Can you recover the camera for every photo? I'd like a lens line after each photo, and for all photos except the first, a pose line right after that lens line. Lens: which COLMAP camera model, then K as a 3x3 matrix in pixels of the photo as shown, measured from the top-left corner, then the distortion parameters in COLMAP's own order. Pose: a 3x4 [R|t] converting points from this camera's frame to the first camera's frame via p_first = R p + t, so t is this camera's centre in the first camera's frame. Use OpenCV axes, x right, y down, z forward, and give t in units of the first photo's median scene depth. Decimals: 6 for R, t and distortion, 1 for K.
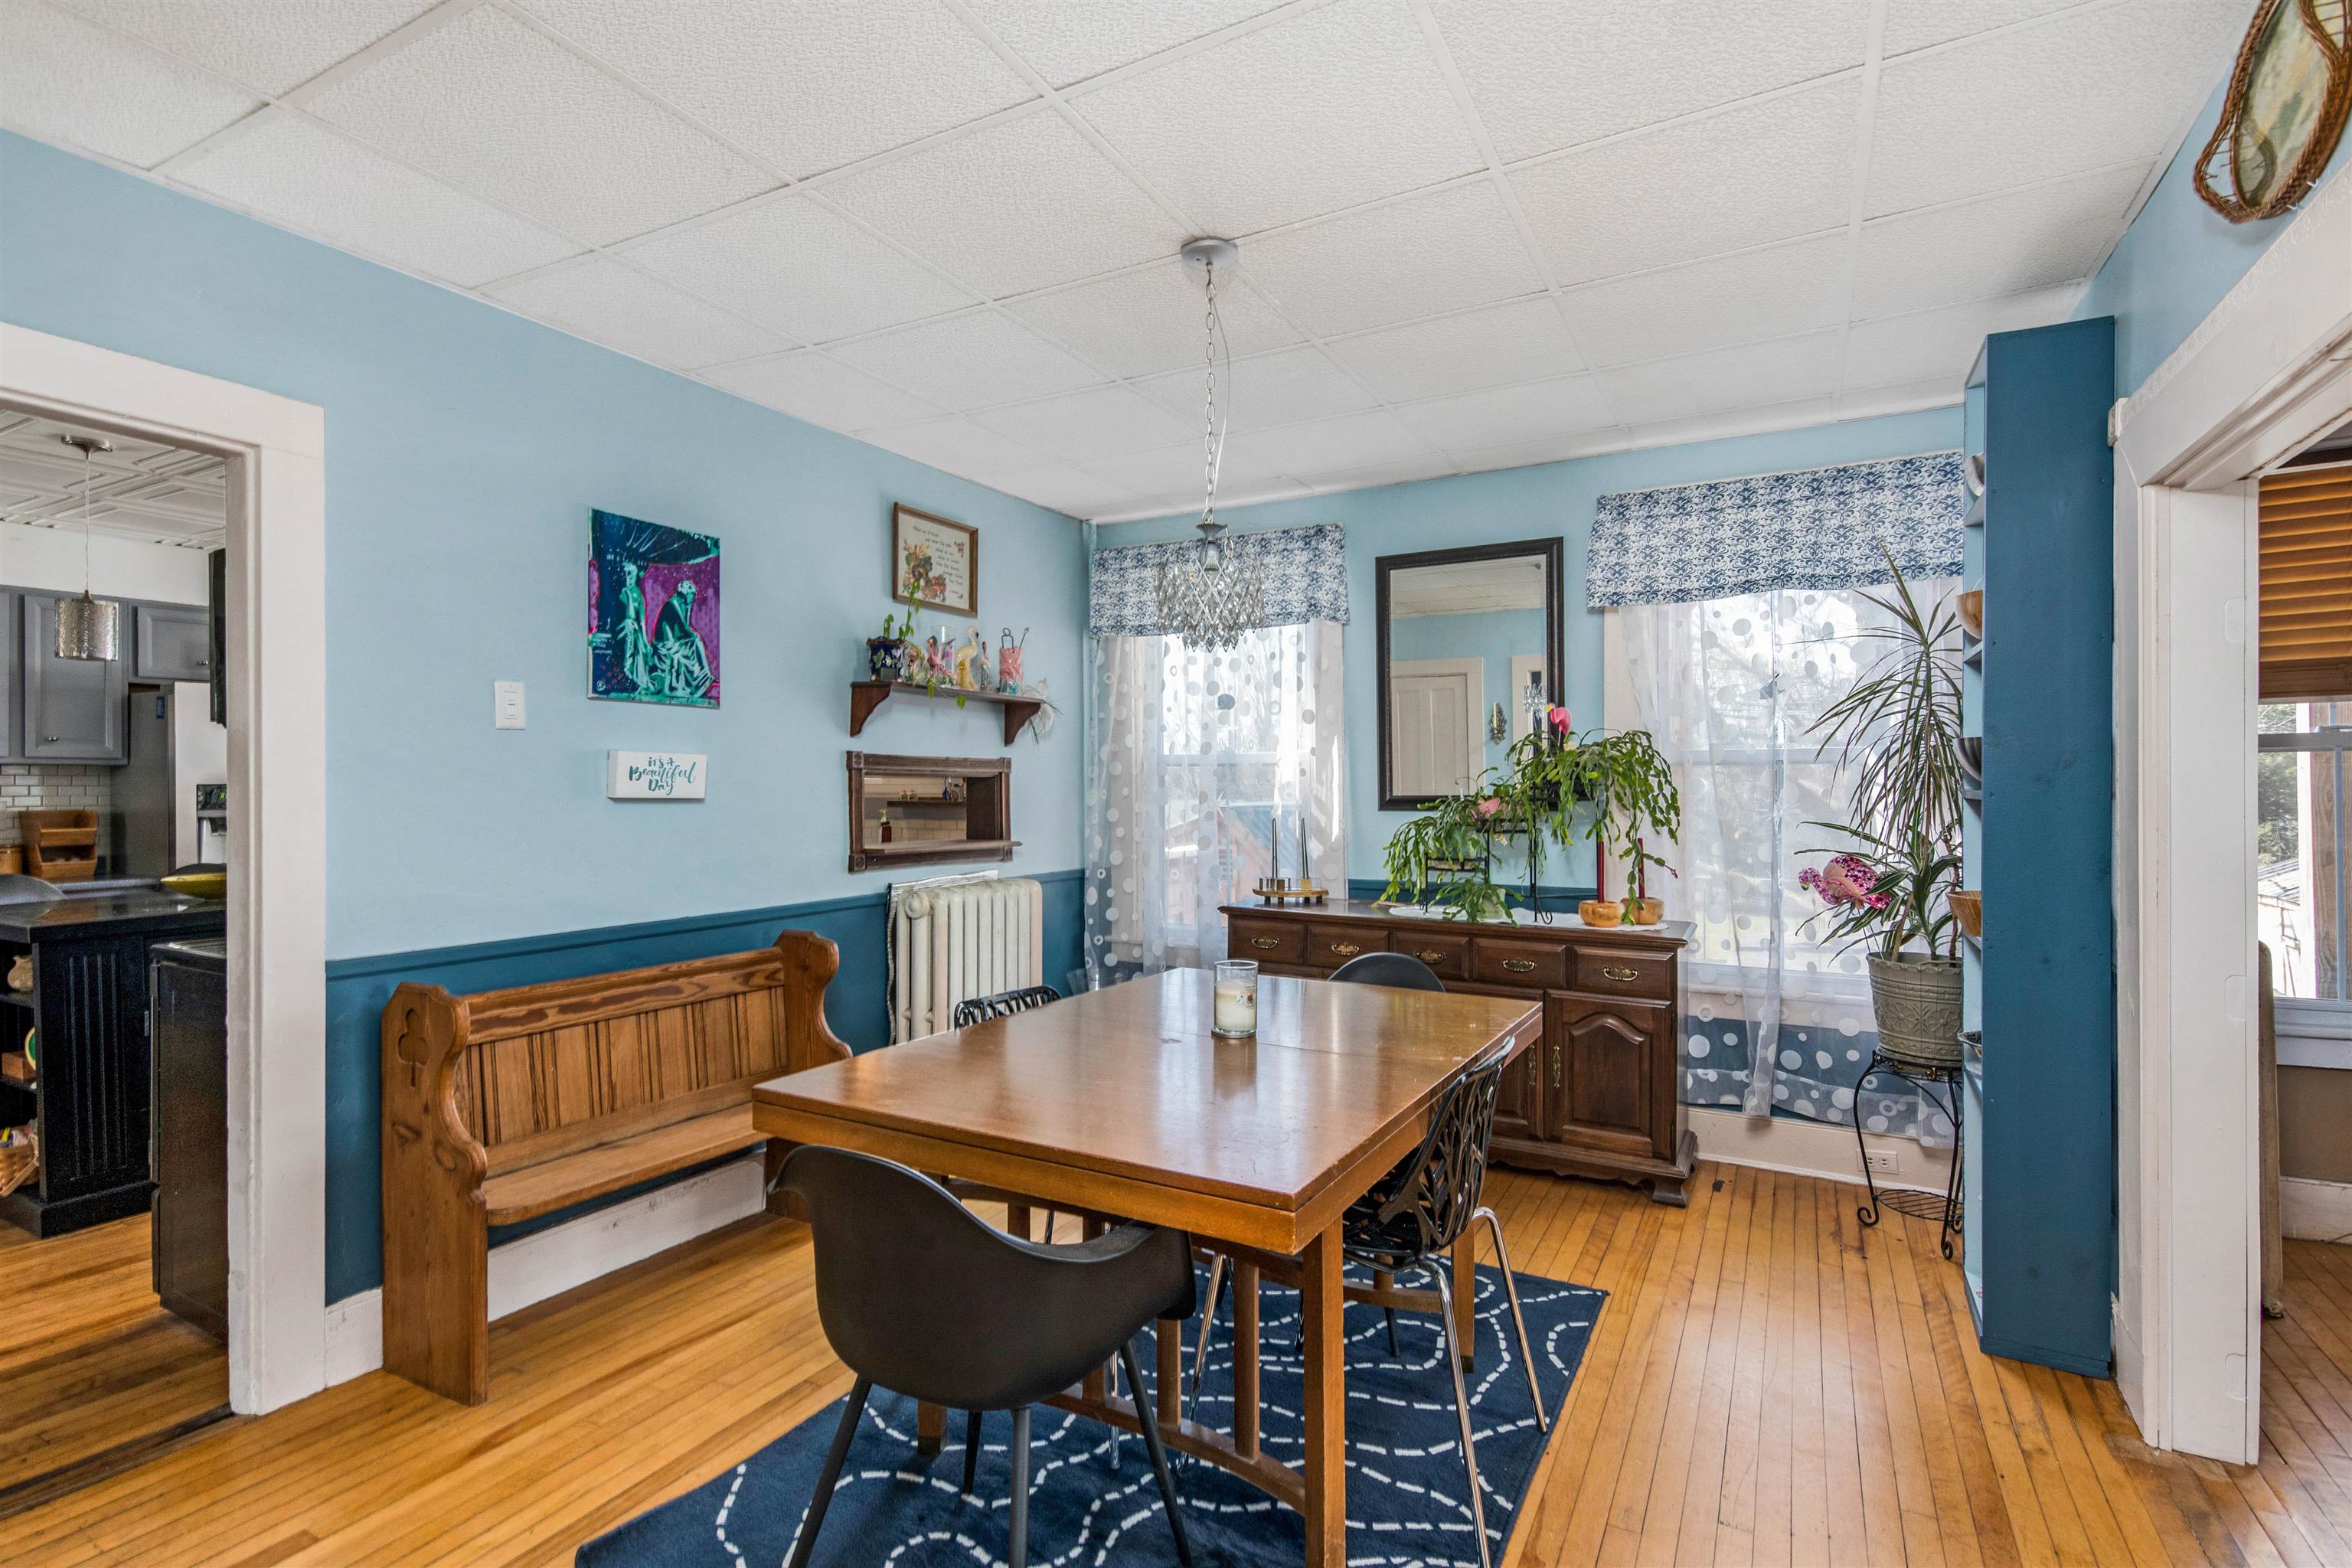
lens RADIAL K [[1106.6, 0, 1174.4], [0, 1106.6, 784.8], [0, 0, 1]] dist [-0.000047, -0.000091]
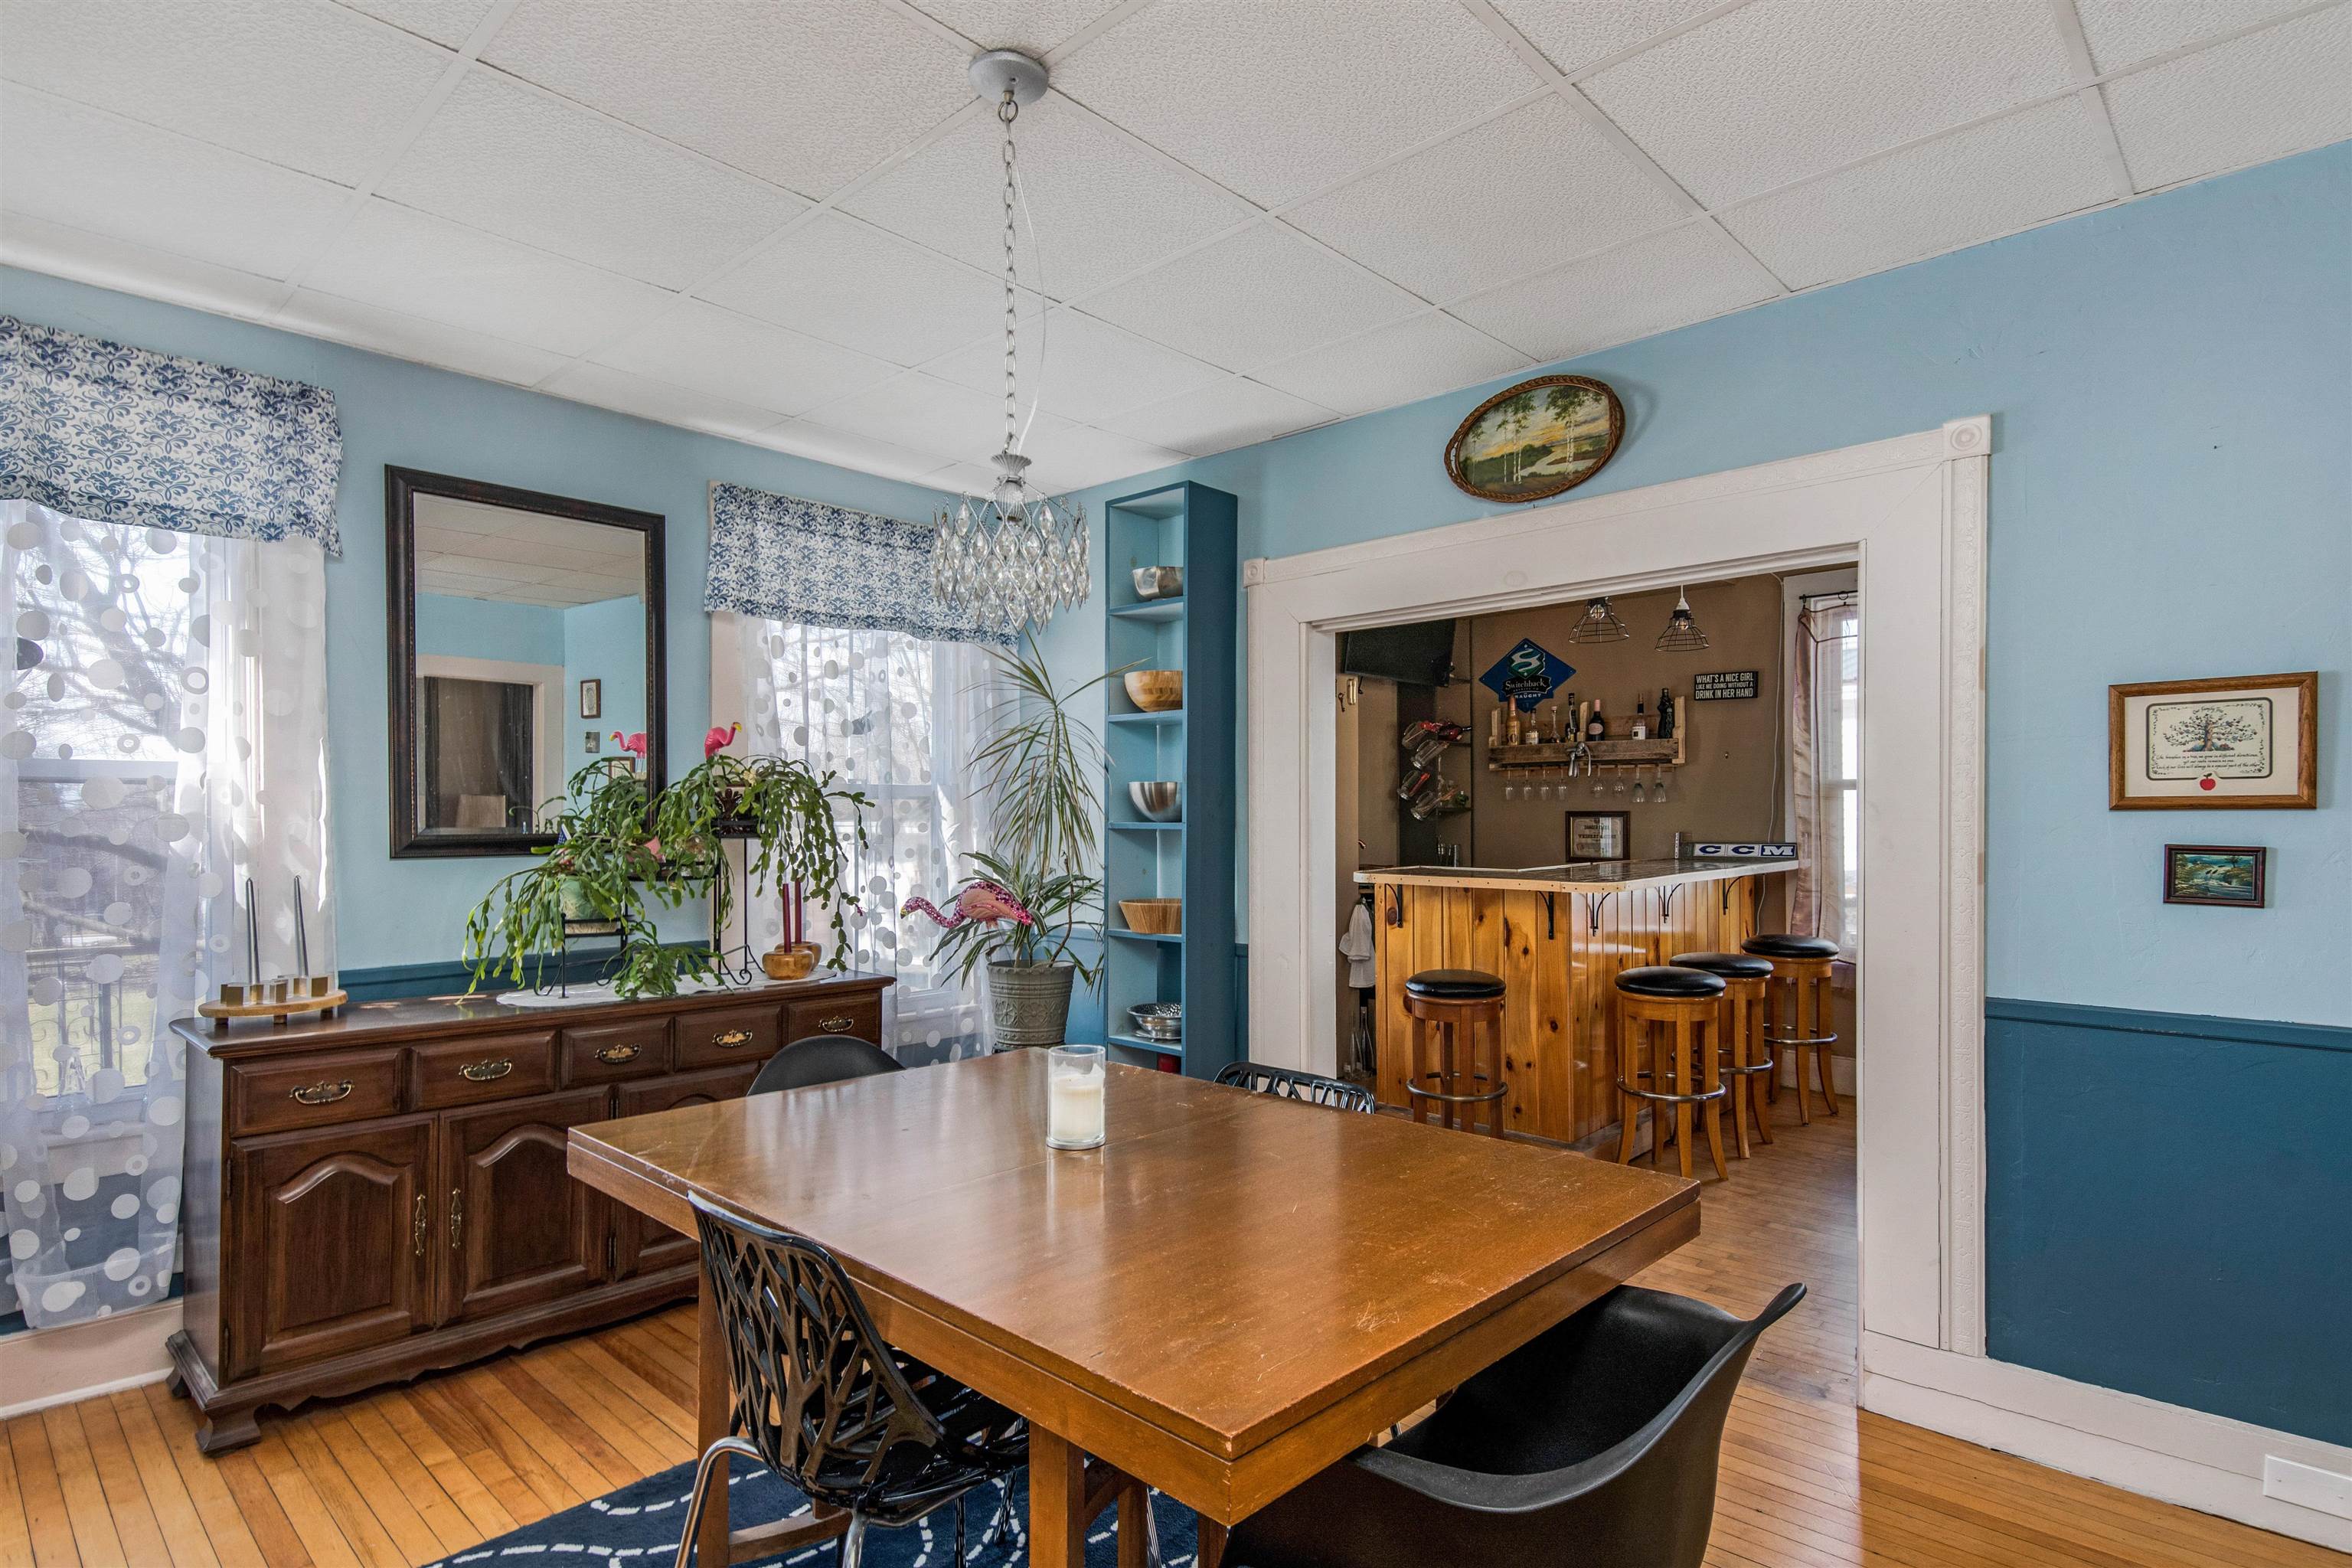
lens RADIAL K [[1196.9, 0, 1177.8], [0, 1196.9, 805.7], [0, 0, 1]] dist [0.005746, 0.000397]
pose [[0.227889, 0.008005, 0.973654, -0.425446], [-0.001316, 0.999968, -0.007914, -0.002510], [-0.973686, 0.000522, 0.227892, 0.427171]]
